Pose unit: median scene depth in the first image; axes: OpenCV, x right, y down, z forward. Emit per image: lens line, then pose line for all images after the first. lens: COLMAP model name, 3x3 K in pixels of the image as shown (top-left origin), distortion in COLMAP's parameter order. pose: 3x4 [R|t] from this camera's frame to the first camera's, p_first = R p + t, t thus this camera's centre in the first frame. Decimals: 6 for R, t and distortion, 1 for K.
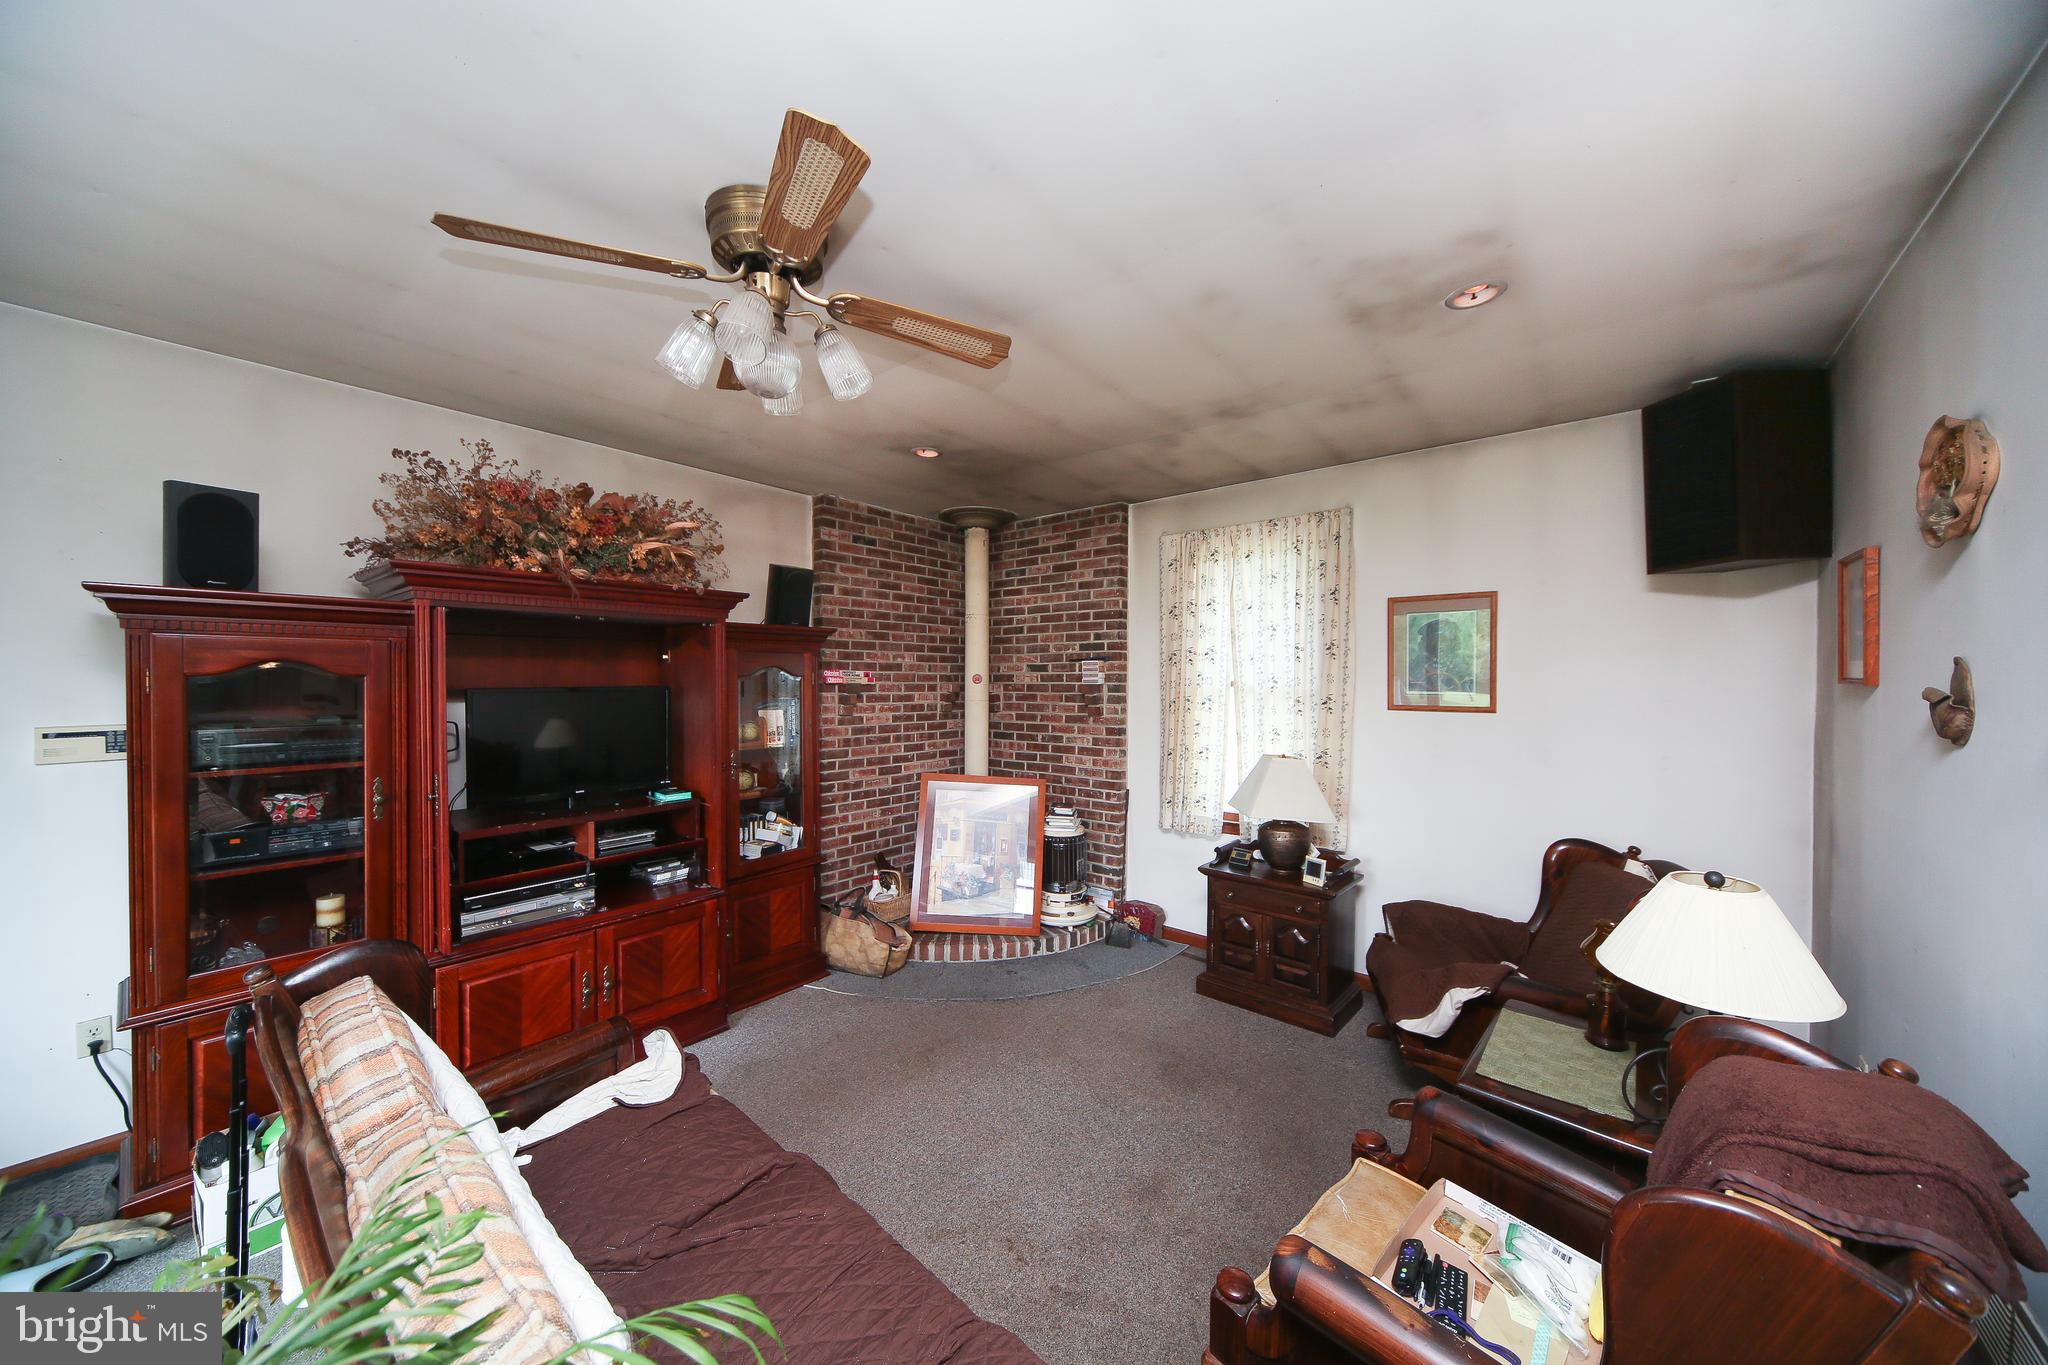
lens RADIAL K [[721.7, 0, 1040.6], [0, 721.7, 687.3], [0, 0, 1]] dist [0.001400, -0.000127]
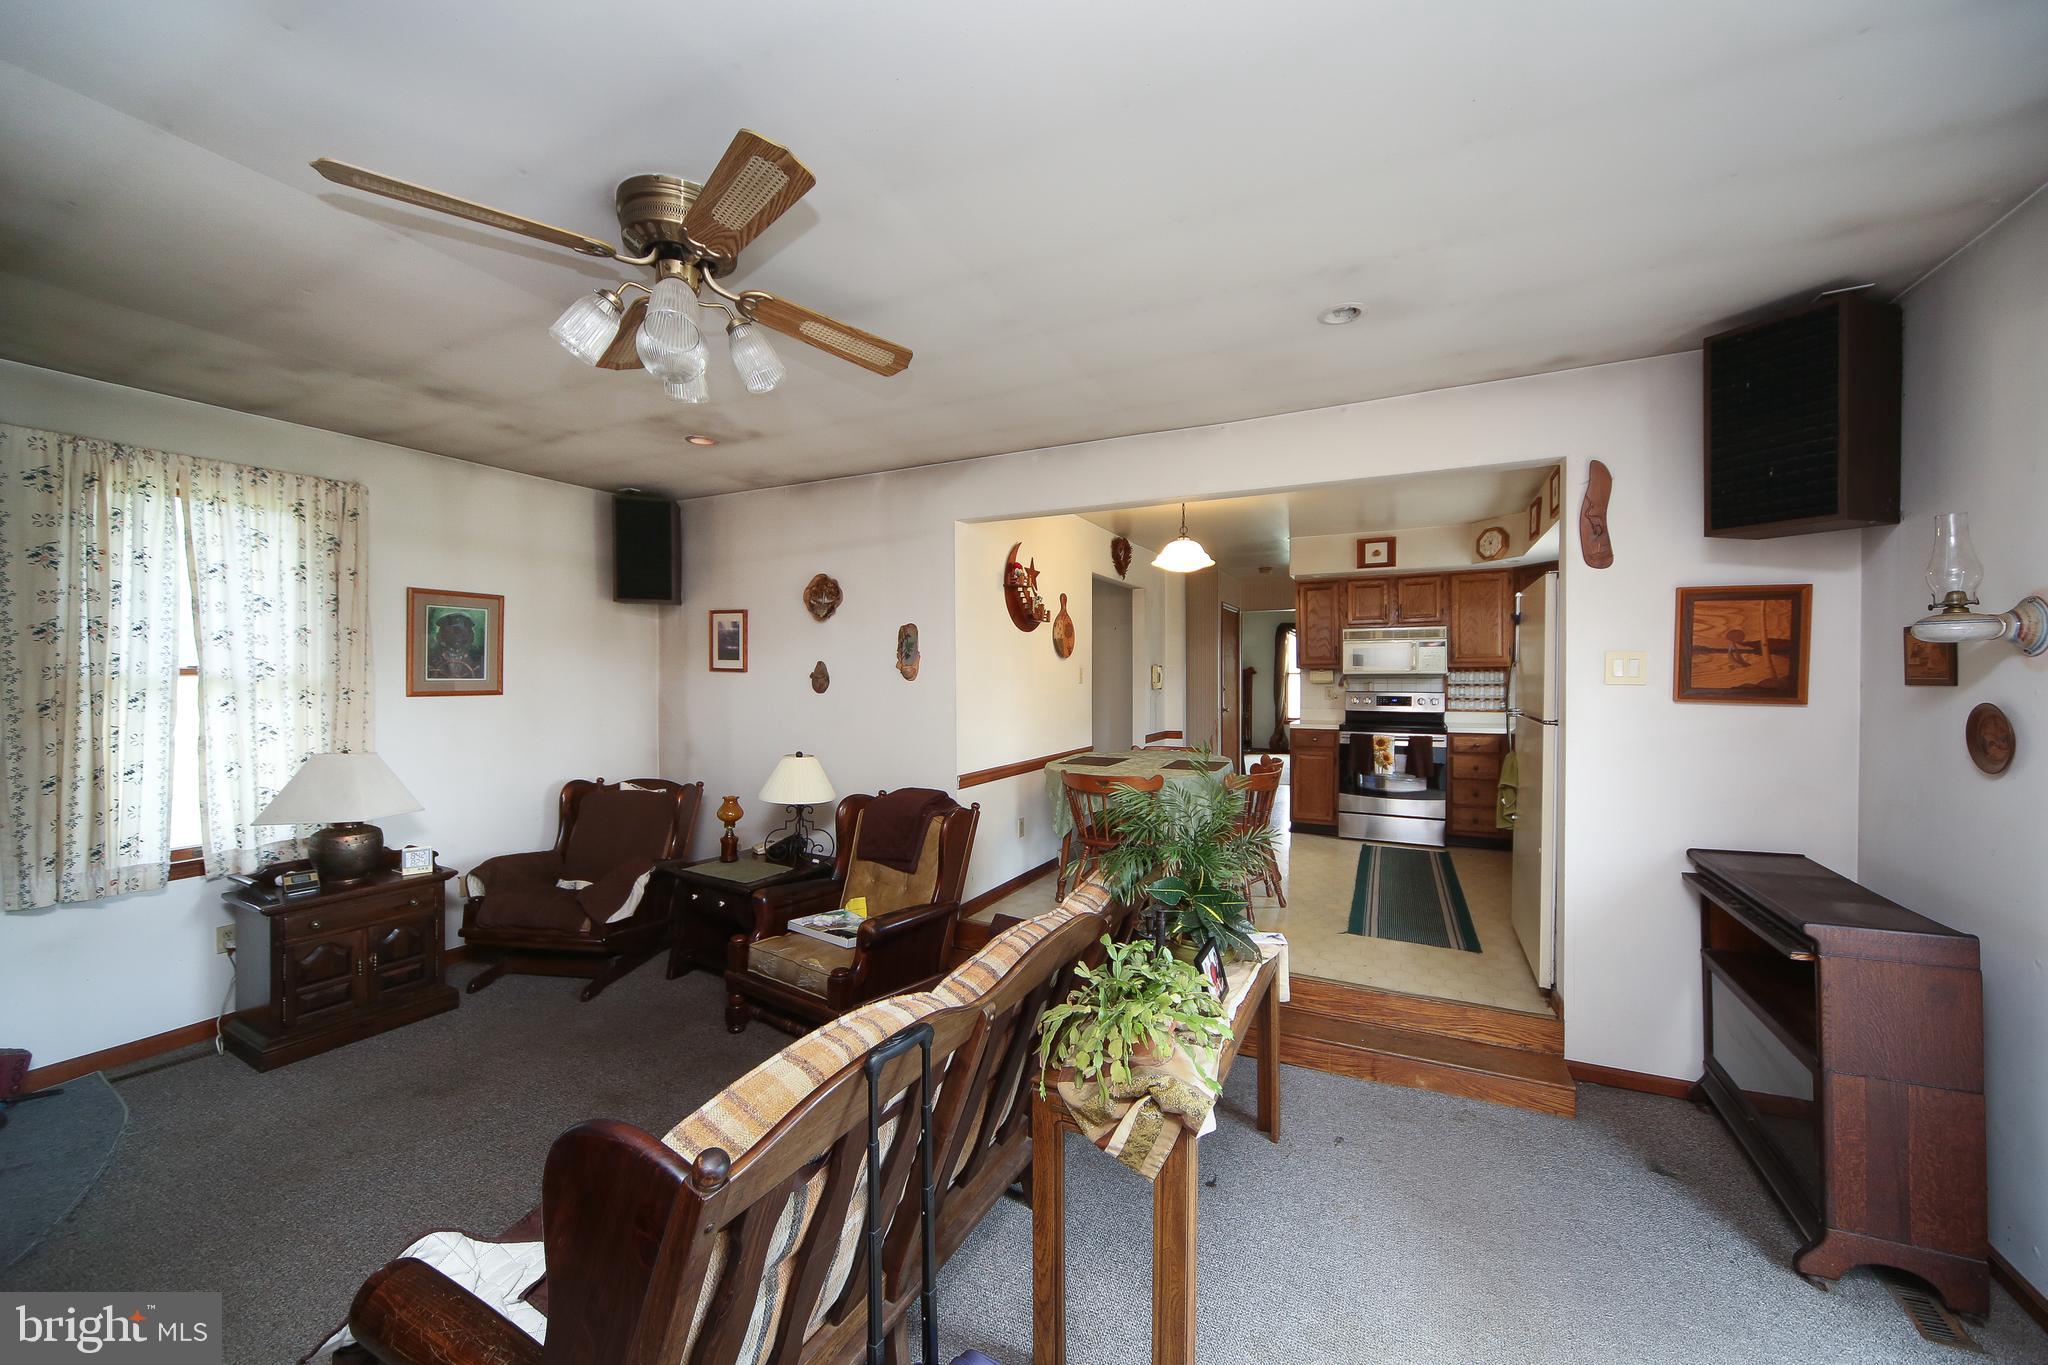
lens RADIAL K [[757.5, 0, 1018.8], [0, 757.5, 682.2], [0, 0, 1]] dist [-0.003804, 0.000369]
pose [[-0.211691, -0.016481, 0.977198, -0.760047], [0.003729, 0.999837, 0.017671, -0.005149], [-0.977330, 0.007384, -0.211595, 0.389422]]
